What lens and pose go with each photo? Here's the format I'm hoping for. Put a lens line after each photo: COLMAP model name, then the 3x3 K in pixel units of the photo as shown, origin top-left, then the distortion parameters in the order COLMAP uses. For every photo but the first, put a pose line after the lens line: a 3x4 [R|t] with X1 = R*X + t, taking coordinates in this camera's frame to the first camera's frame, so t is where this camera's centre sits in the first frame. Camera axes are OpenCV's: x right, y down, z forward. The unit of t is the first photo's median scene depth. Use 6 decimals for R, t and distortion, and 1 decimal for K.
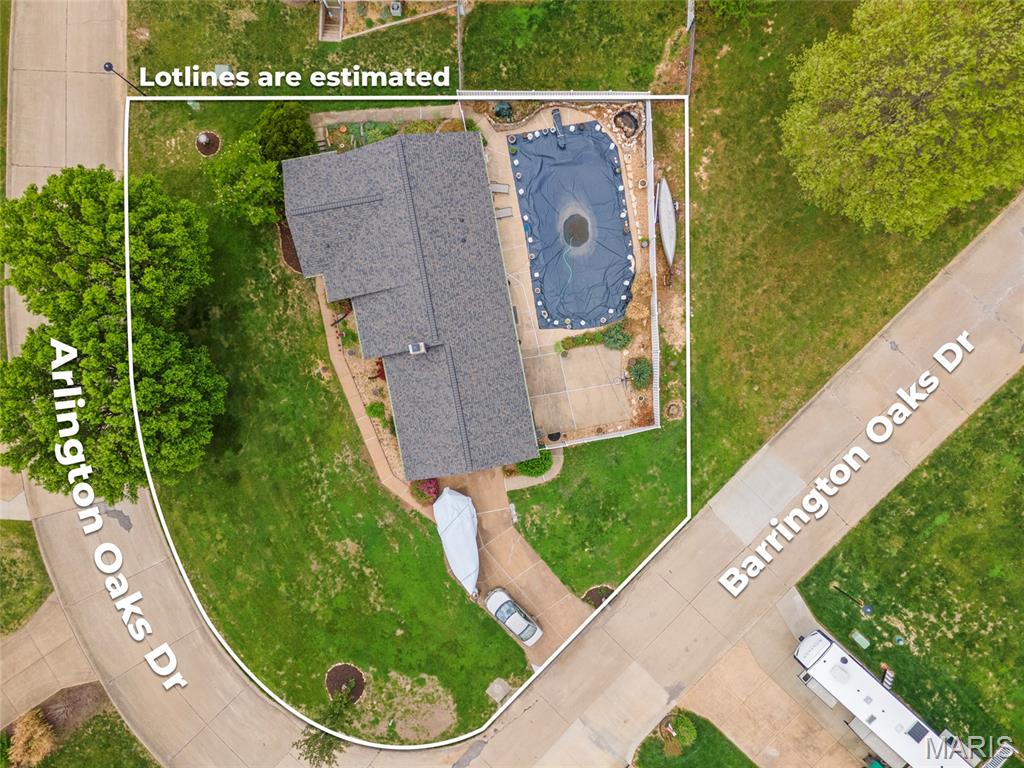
lens RADIAL K [[711.9, 0, 508.7], [0, 711.9, 387.7], [0, 0, 1]] dist [0.044942, 0.005477]
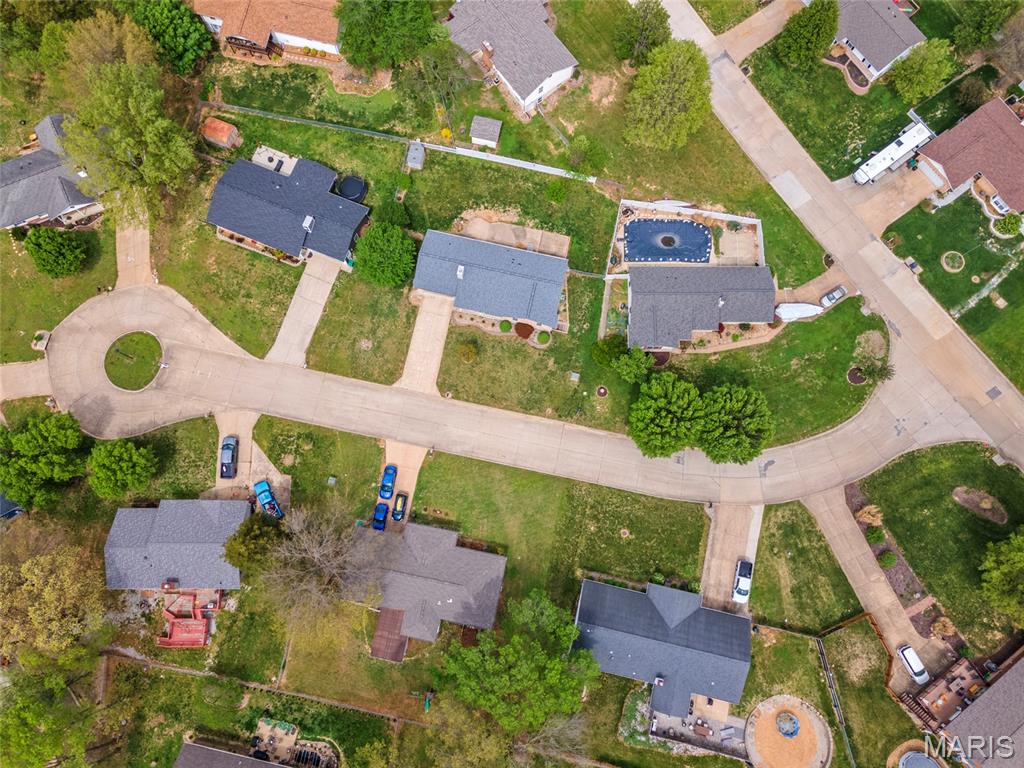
lens RADIAL K [[711.9, 0, 508.7], [0, 711.9, 387.7], [0, 0, 1]] dist [0.044942, 0.005477]
pose [[0.183671, -0.960787, 0.207735, -0.939556], [0.982953, 0.181306, -0.030536, -0.574026], [-0.008325, 0.209802, 0.977708, -1.161112]]
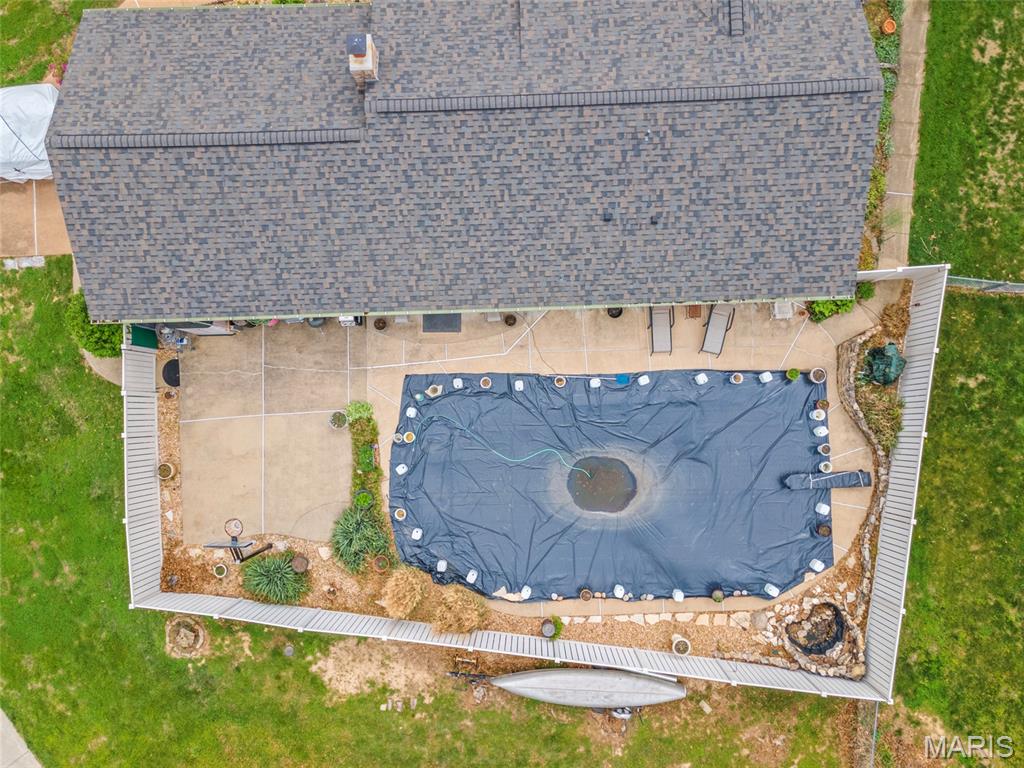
lens RADIAL K [[711.9, 0, 508.7], [0, 711.9, 387.7], [0, 0, 1]] dist [0.044942, 0.005477]
pose [[-0.148446, 0.988578, -0.026032, 0.053579], [-0.988903, -0.148236, 0.009816, -0.155891], [0.005845, 0.027200, 0.999613, 0.535963]]
